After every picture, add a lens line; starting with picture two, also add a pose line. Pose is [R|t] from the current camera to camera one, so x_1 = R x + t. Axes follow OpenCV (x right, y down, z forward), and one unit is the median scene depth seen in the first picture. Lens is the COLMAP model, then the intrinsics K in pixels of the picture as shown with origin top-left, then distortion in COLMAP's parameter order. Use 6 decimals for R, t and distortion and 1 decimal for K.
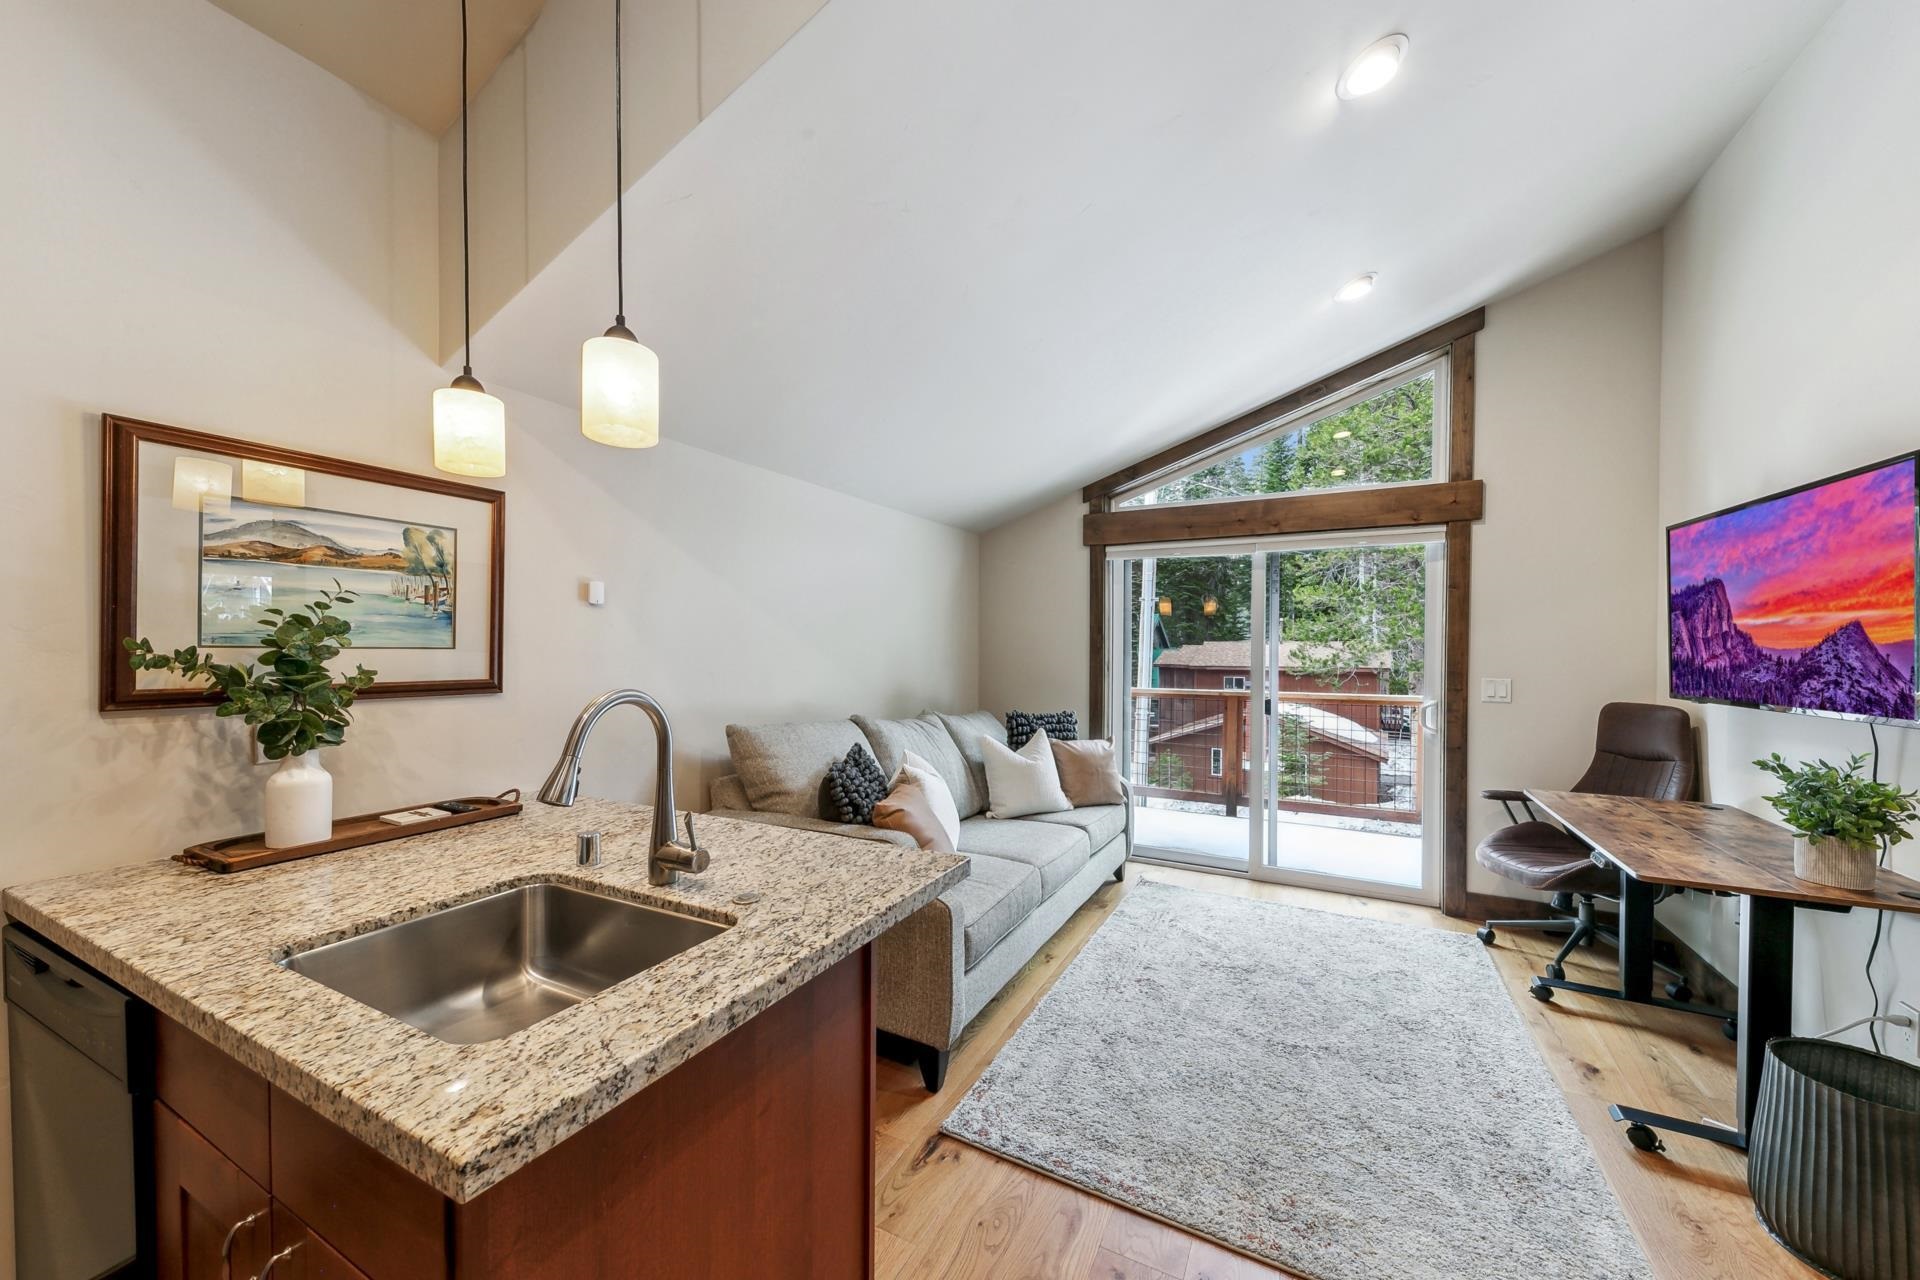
lens RADIAL K [[692.5, 0, 971.6], [0, 692.5, 640.9], [0, 0, 1]] dist [0.001983, -0.000390]
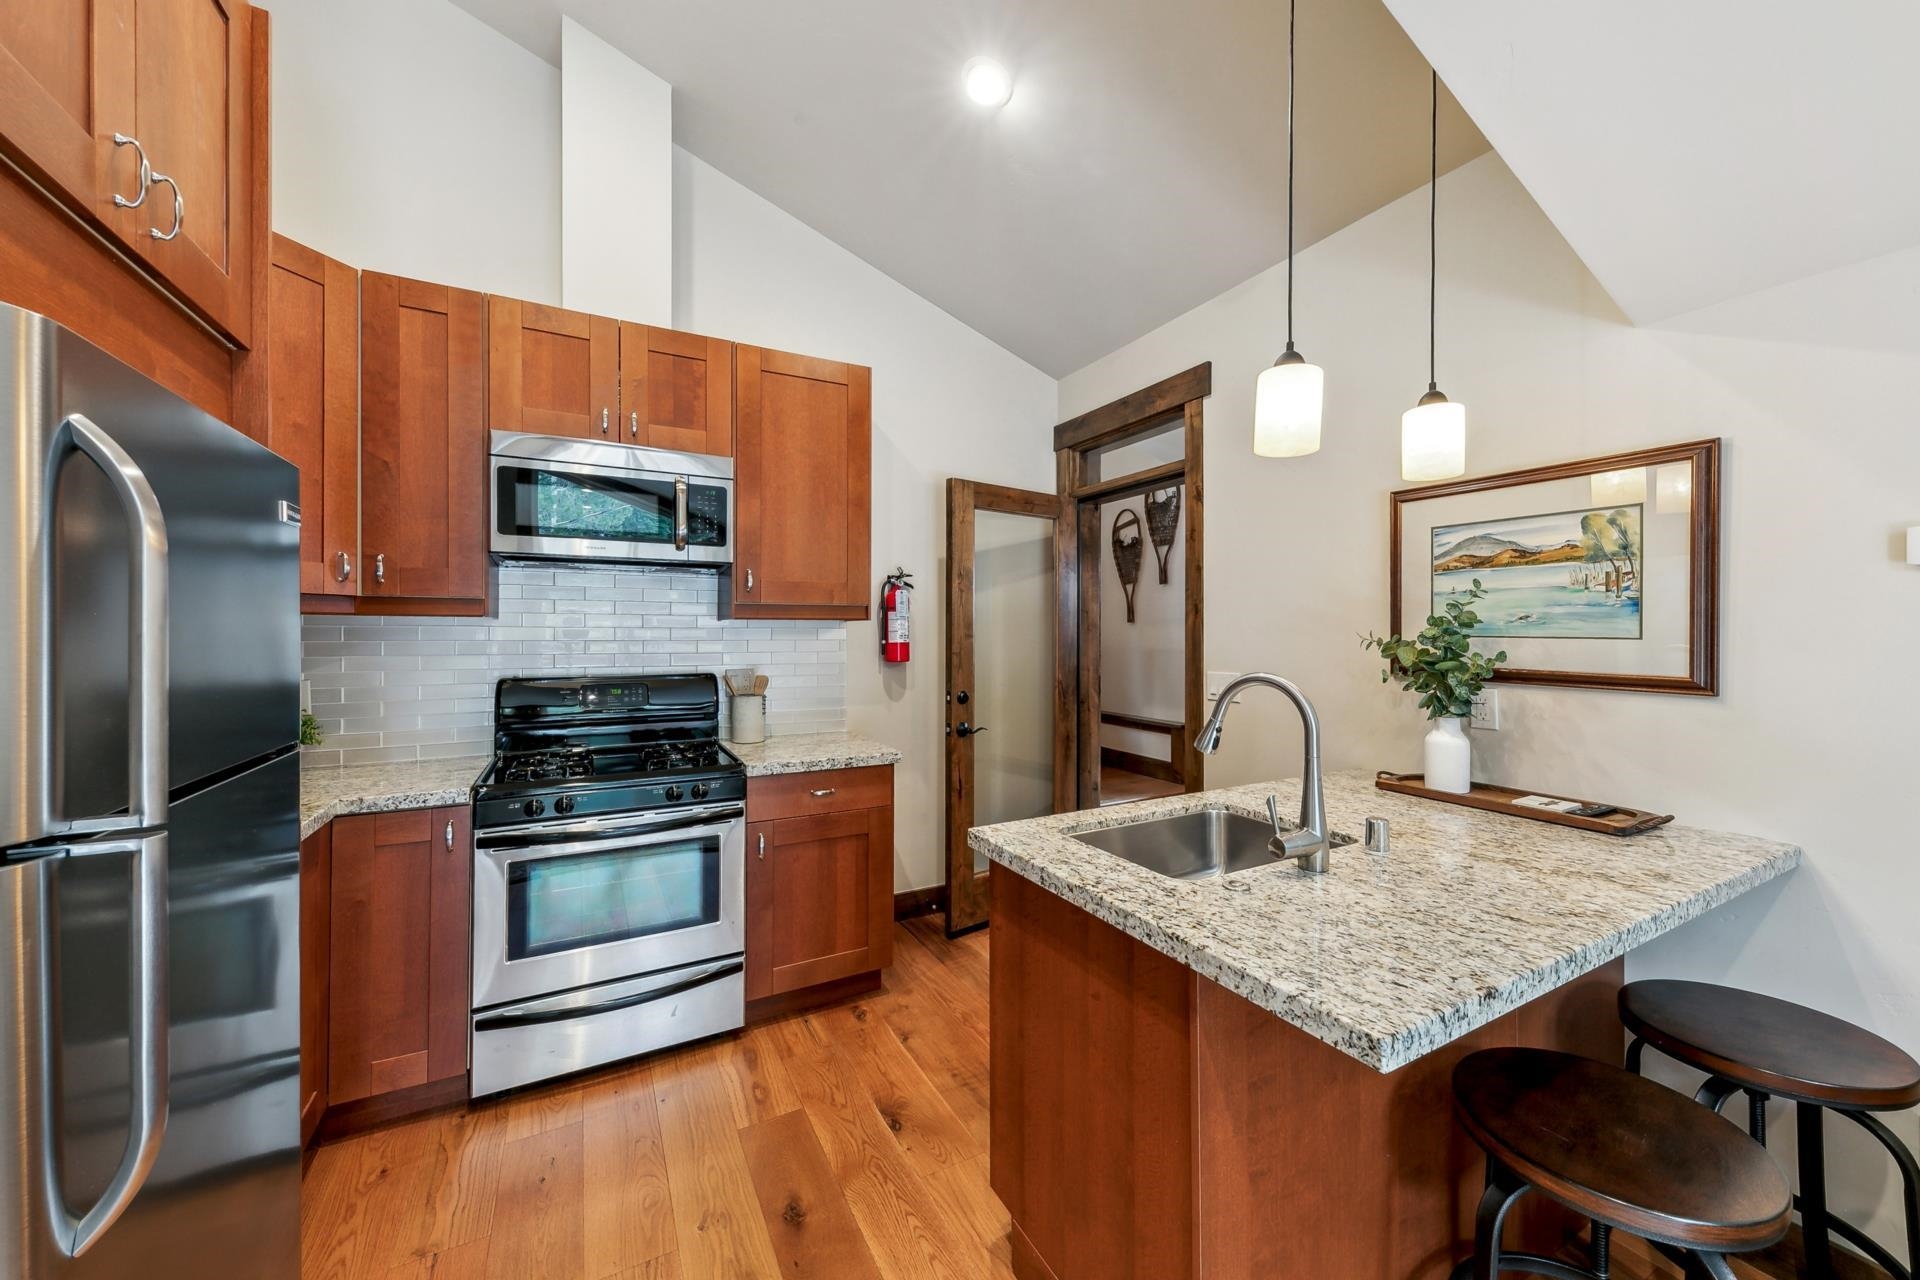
lens RADIAL K [[692.5, 0, 971.6], [0, 692.5, 640.9], [0, 0, 1]] dist [0.001983, -0.000390]
pose [[-0.554851, 0.007782, -0.831913, 0.560919], [0.004048, 0.999970, 0.006655, 0.004623], [0.831940, 0.000325, -0.554866, 0.953287]]
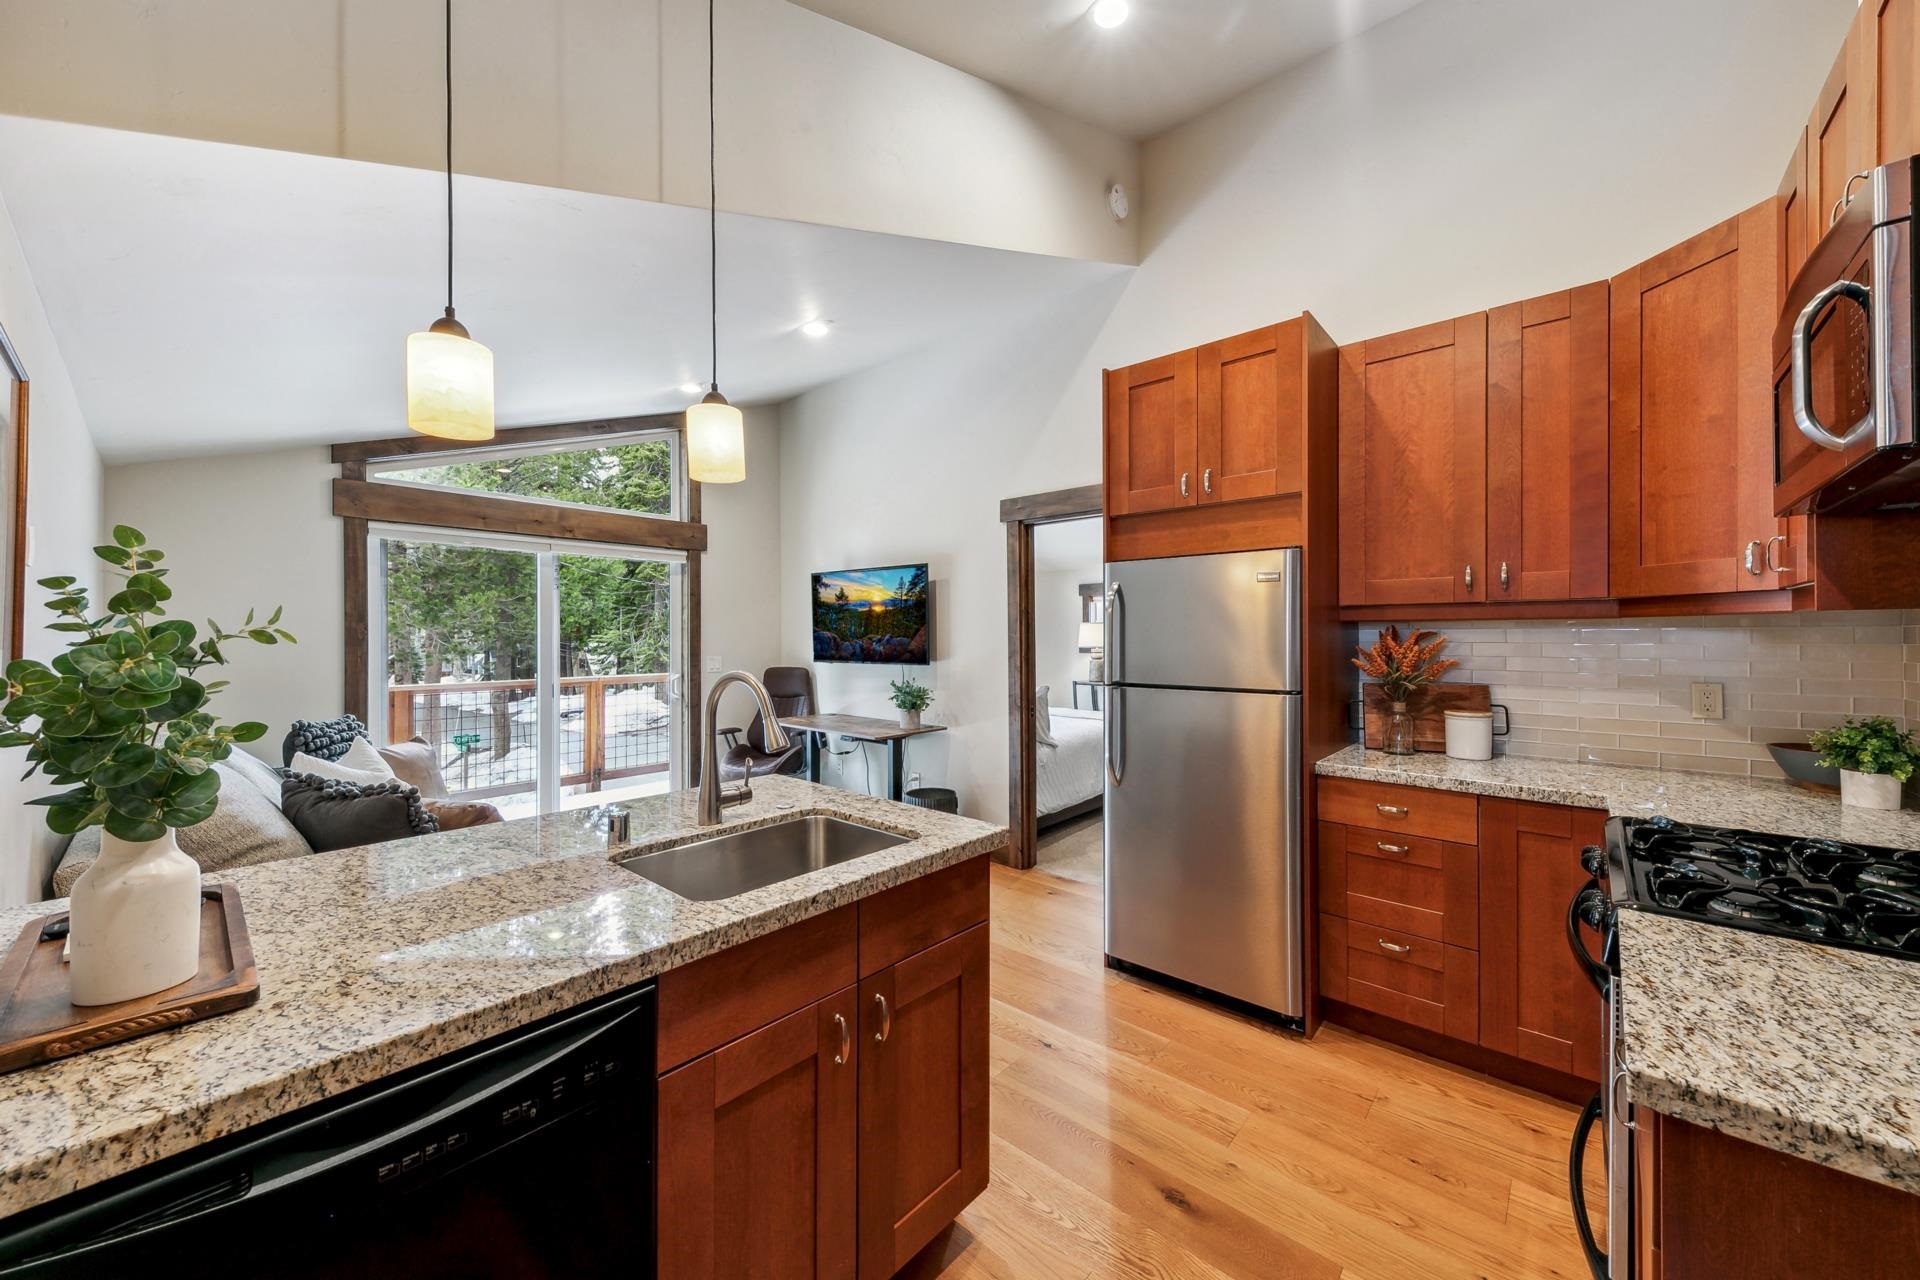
lens RADIAL K [[692.5, 0, 971.6], [0, 692.5, 640.9], [0, 0, 1]] dist [0.001983, -0.000390]
pose [[0.243350, -0.010600, 0.969881, -1.298593], [-0.002933, 0.999928, 0.011665, -0.002104], [-0.969934, -0.005683, 0.243301, 0.187968]]
